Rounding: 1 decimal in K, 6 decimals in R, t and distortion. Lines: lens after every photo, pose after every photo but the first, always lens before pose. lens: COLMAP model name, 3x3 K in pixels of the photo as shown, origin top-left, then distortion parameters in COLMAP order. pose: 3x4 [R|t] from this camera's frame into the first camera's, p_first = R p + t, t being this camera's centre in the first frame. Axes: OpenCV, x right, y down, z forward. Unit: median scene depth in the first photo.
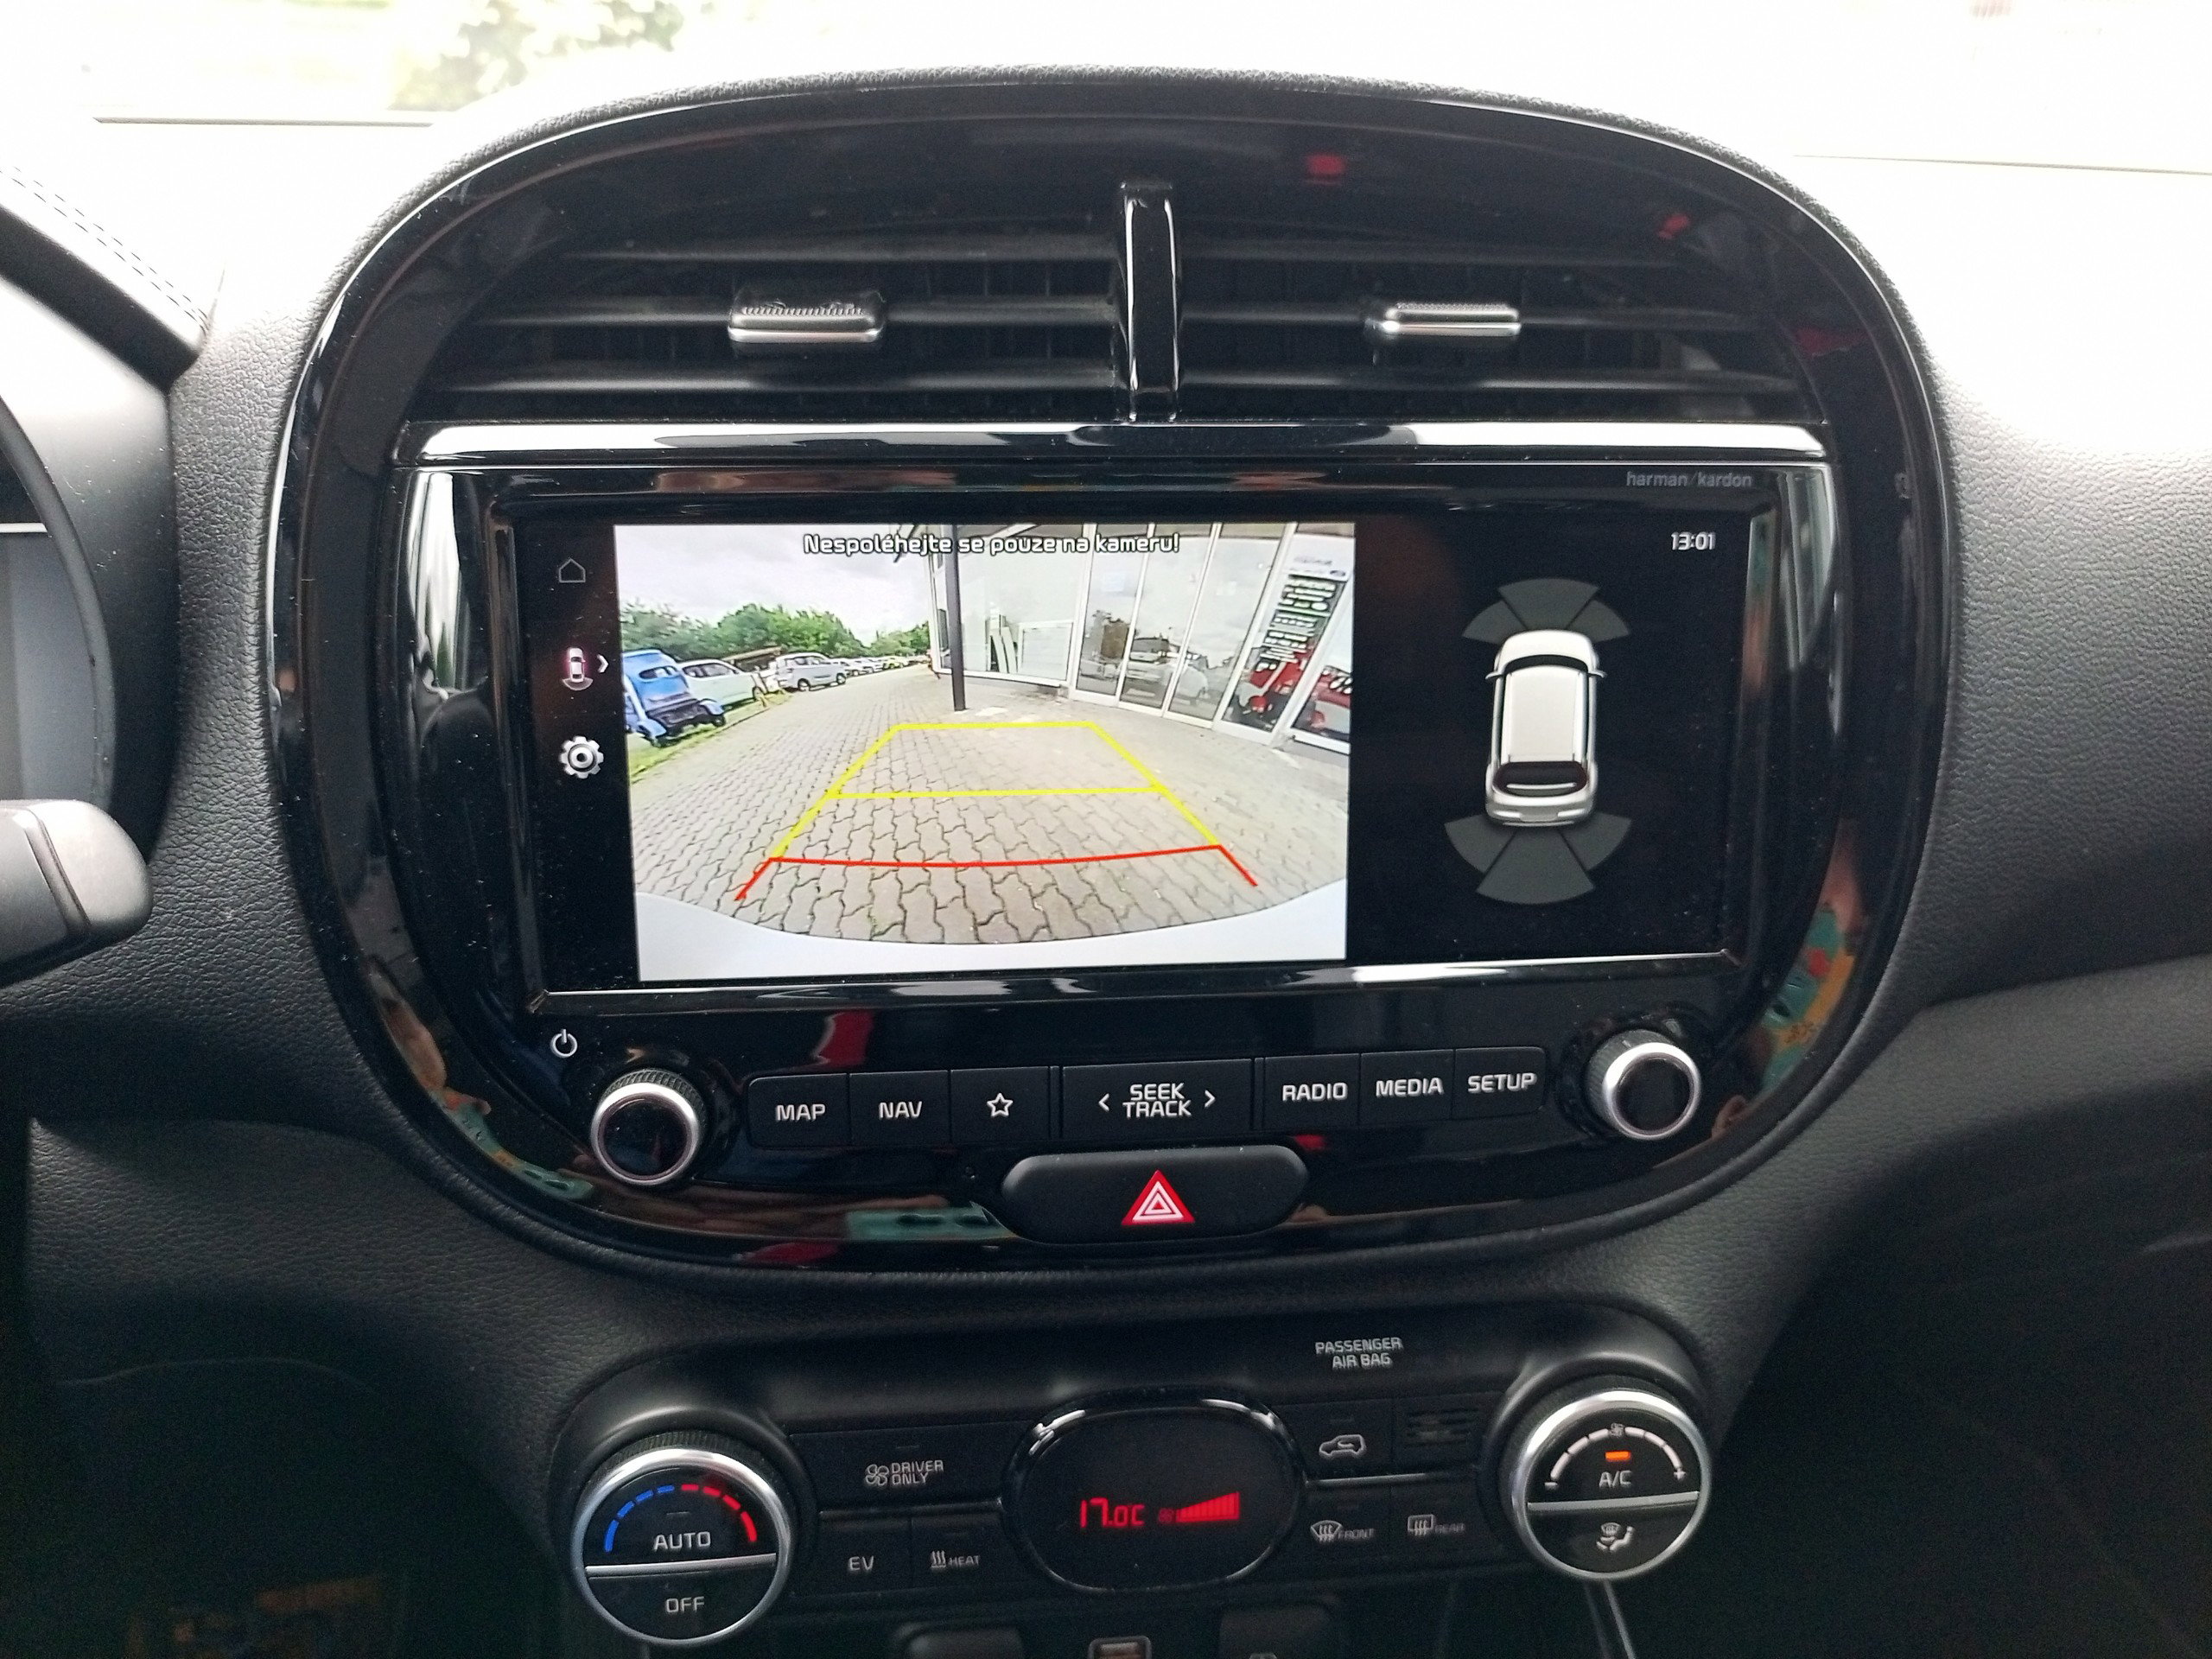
lens RADIAL K [[1633.1, 0, 1106.0], [0, 1633.1, 829.5], [0, 0, 1]] dist [0.025365, -0.010562]
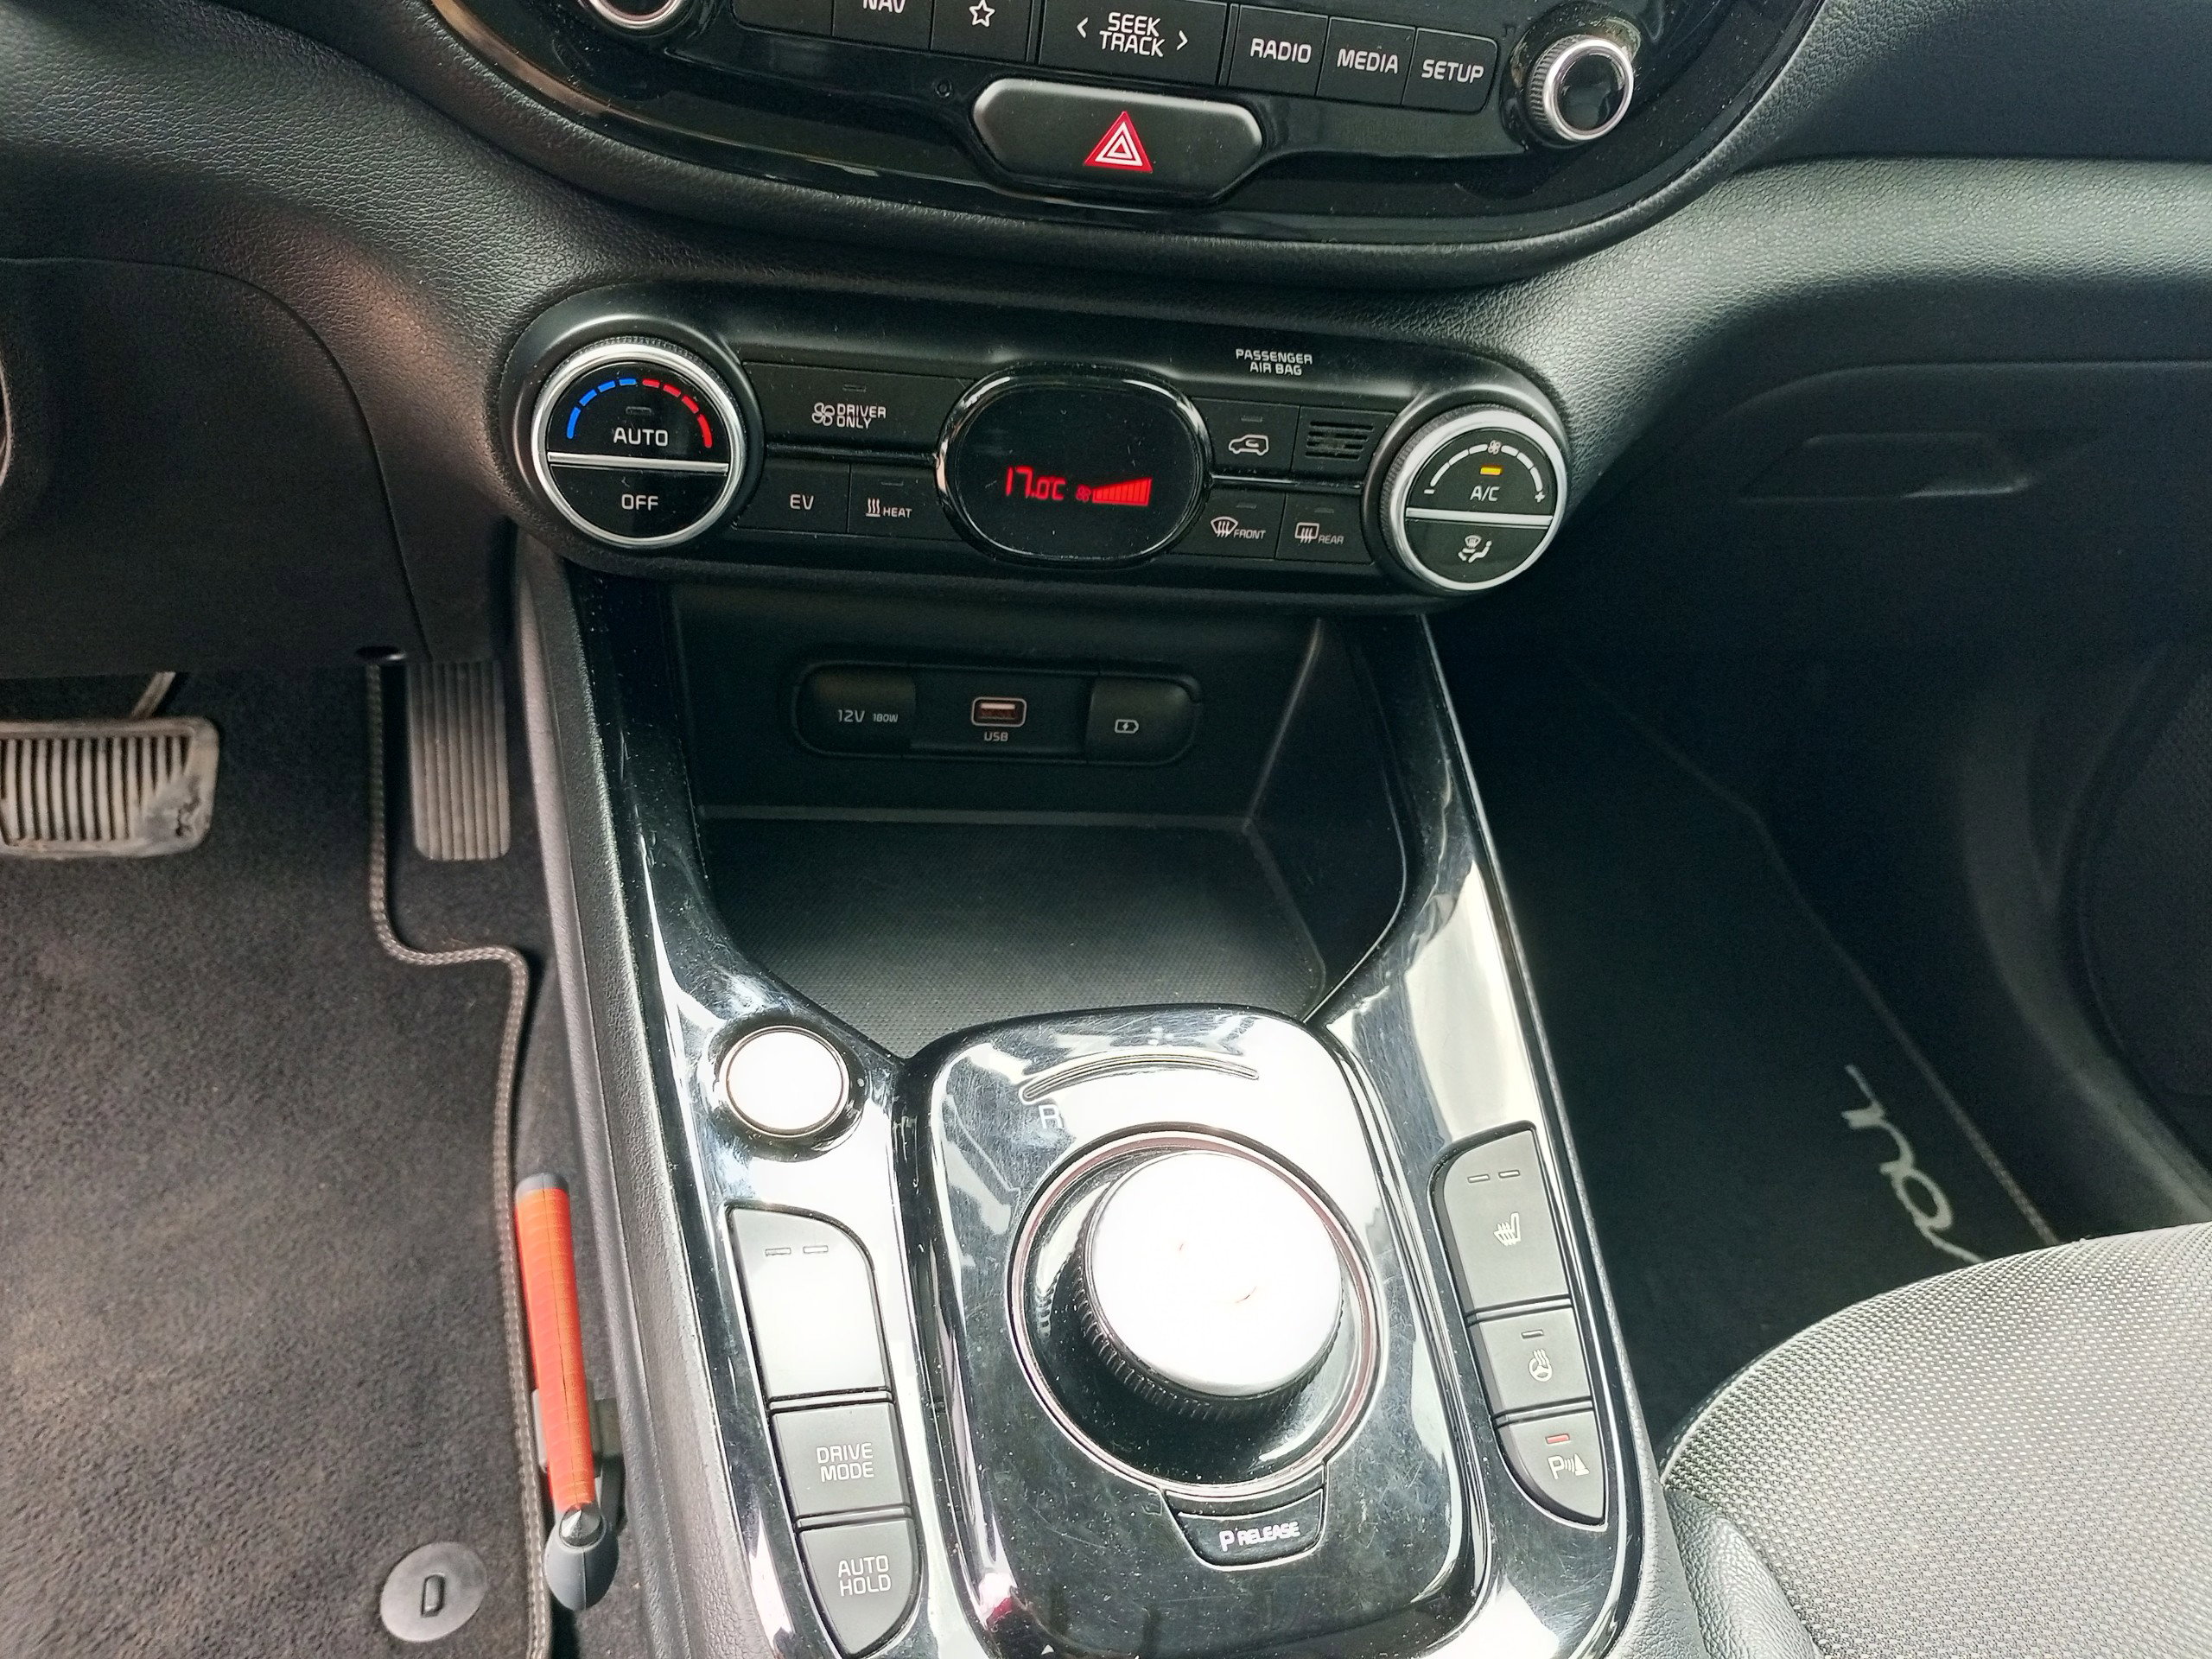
lens RADIAL K [[1646.7, 0, 1080.4], [0, 1646.7, 762.2], [0, 0, 1]] dist [0.027225, -0.004579]
pose [[0.989601, 0.072744, 0.124088, -0.092062], [-0.099719, 0.968687, 0.227381, 0.356513], [-0.103662, -0.237390, 0.965868, -0.104996]]
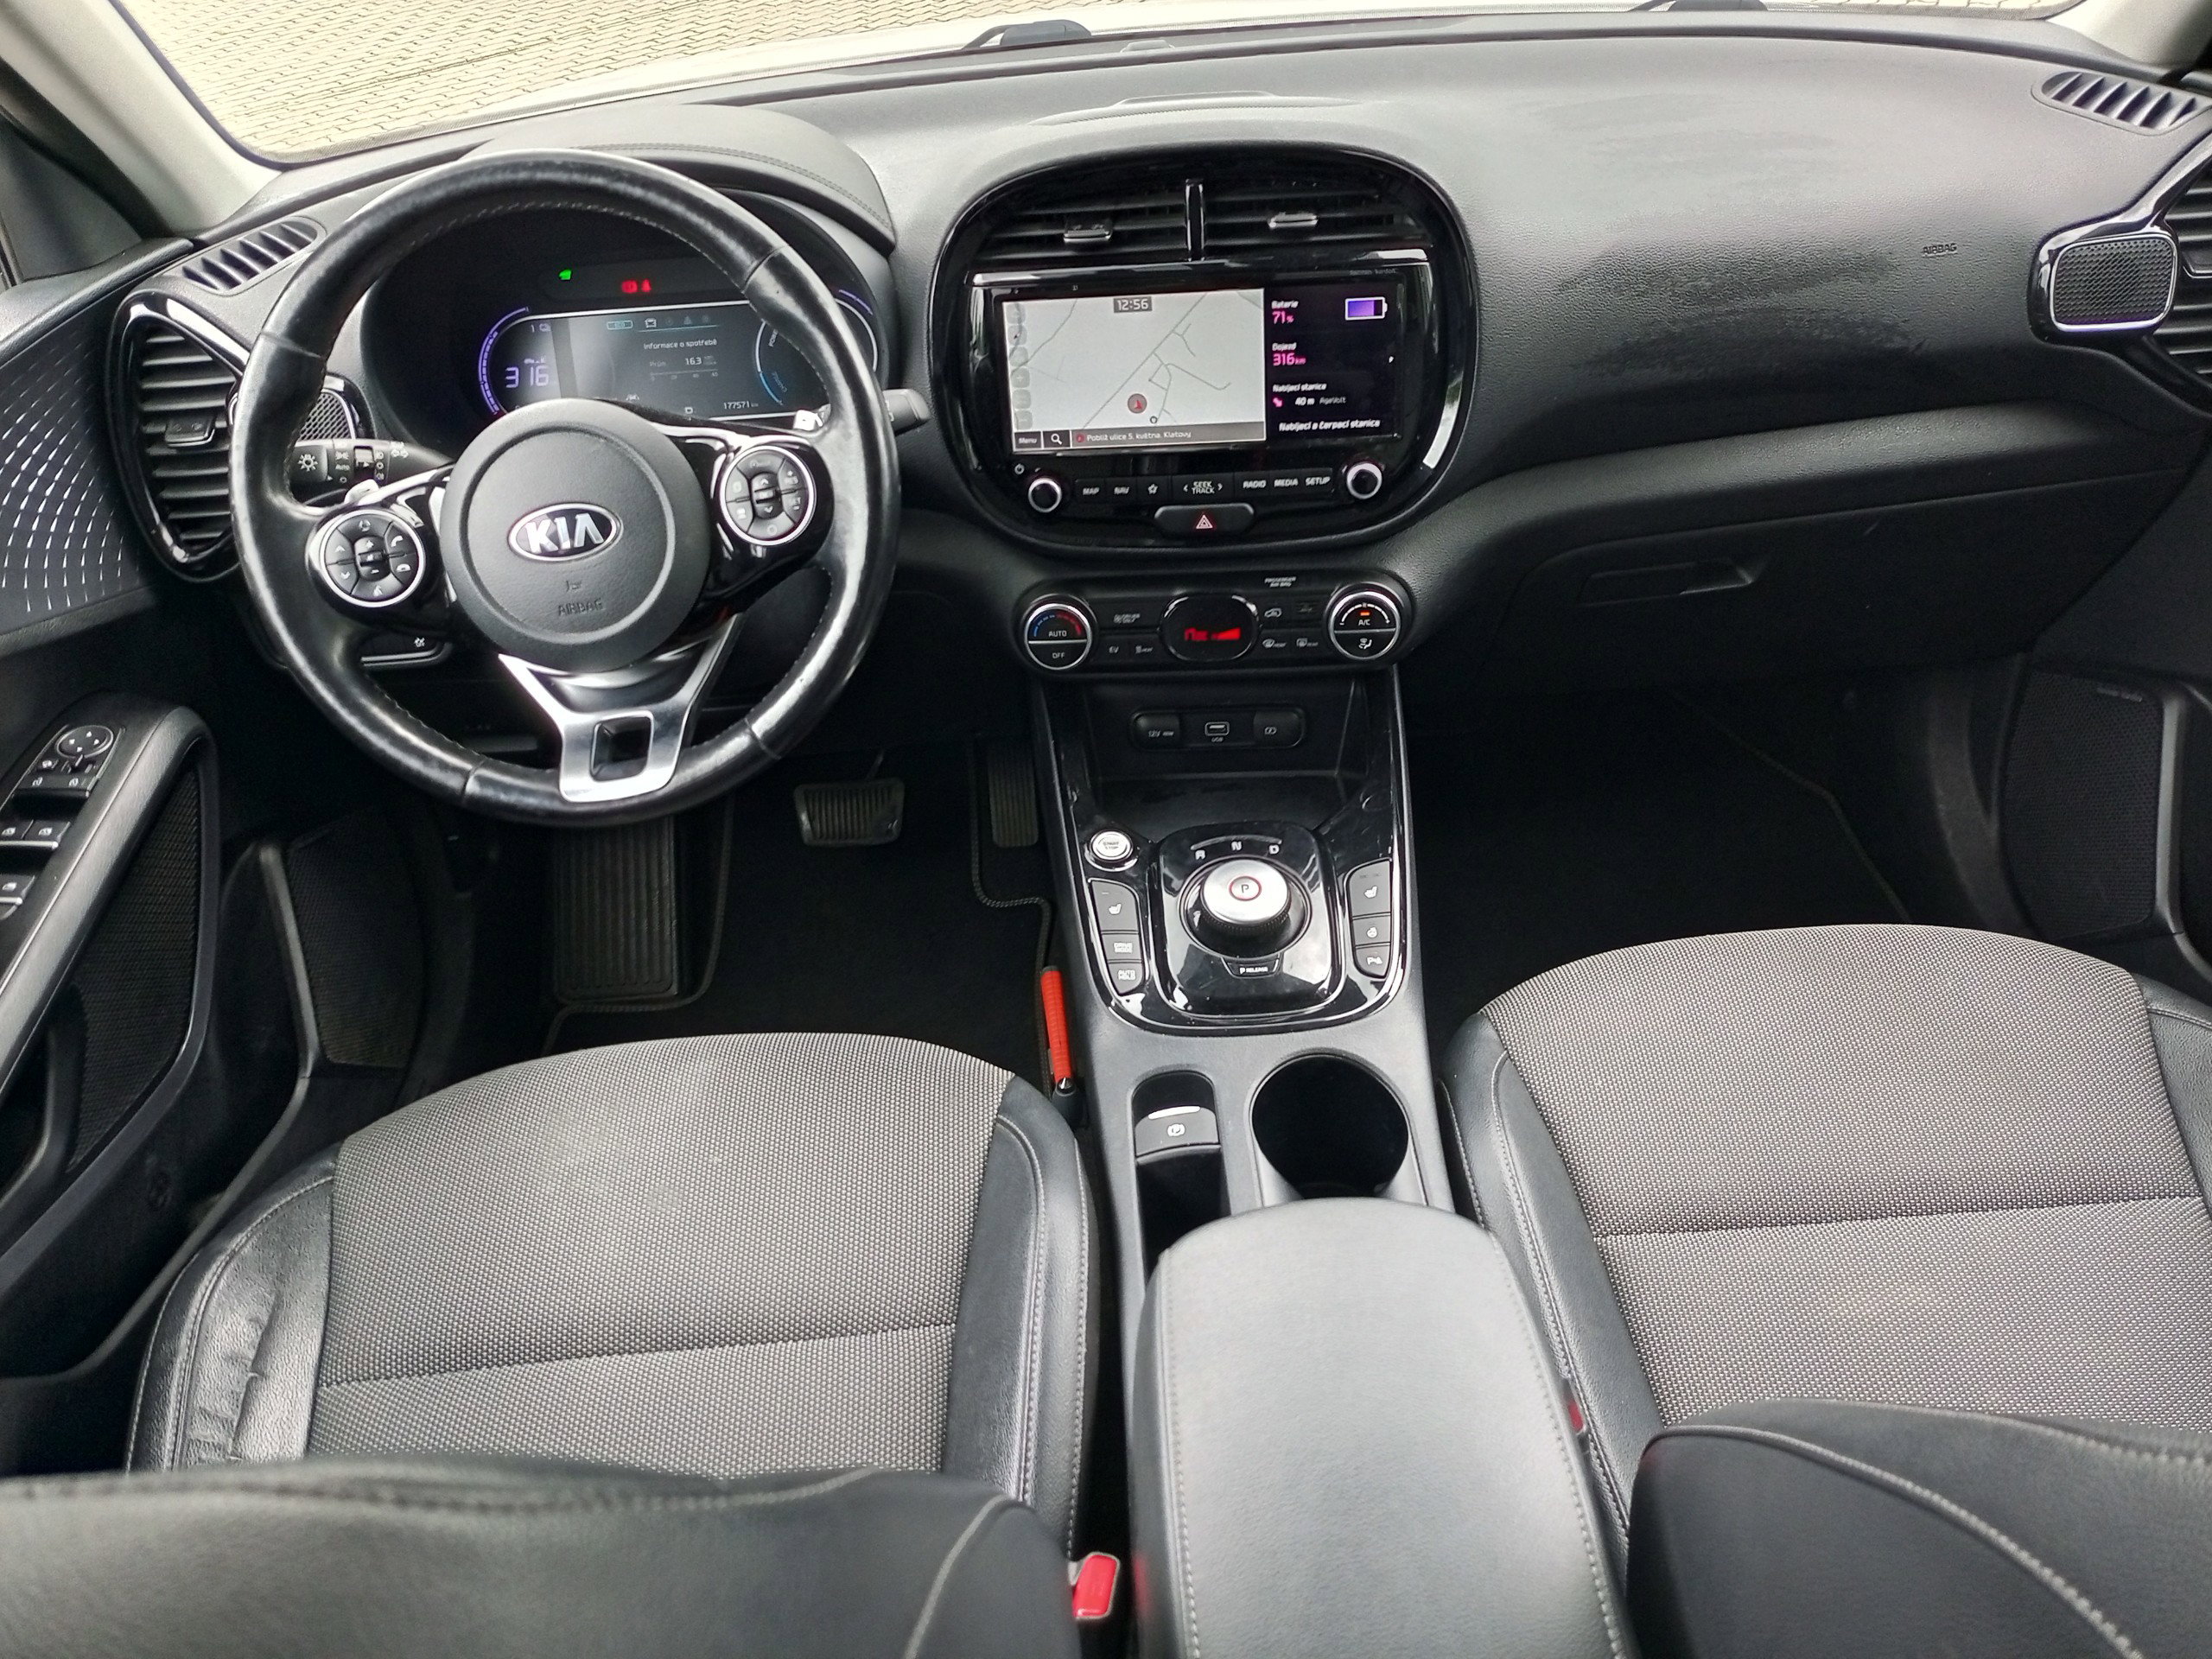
lens RADIAL K [[1633.1, 0, 1106.0], [0, 1633.1, 829.5], [0, 0, 1]] dist [0.025365, -0.010562]
pose [[0.982688, 0.019960, -0.184192, 0.415568], [0.017355, 0.979891, 0.198778, 0.173295], [0.184456, -0.198534, 0.962580, -2.057626]]
